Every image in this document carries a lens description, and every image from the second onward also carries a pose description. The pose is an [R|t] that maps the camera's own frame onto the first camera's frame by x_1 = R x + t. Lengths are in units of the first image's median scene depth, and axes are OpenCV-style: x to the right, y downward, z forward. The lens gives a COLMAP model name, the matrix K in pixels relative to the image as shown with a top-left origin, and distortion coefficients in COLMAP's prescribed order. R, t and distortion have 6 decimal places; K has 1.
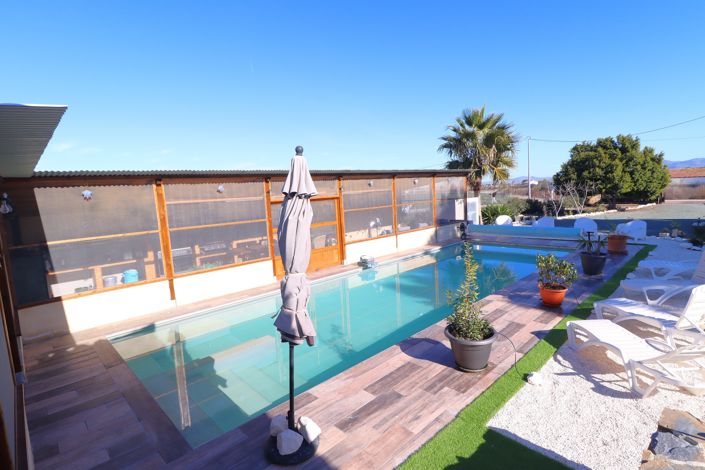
lens RADIAL K [[359.5, 0, 353.6], [0, 359.5, 235.8], [0, 0, 1]] dist [-0.010065, -0.001869]
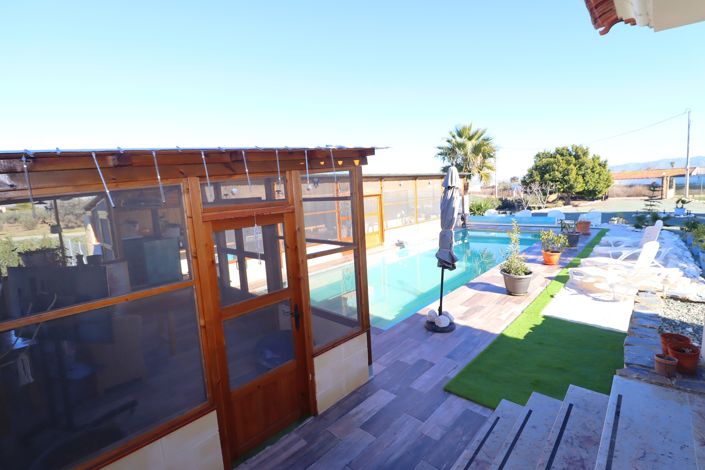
lens RADIAL K [[327.0, 0, 351.8], [0, 327.0, 232.6], [0, 0, 1]] dist [-0.017519, -0.000436]
pose [[0.998452, -0.011959, 0.054326, -0.178212], [0.012095, 0.999924, -0.002180, 0.028724], [-0.054296, 0.002834, 0.998521, -0.157175]]
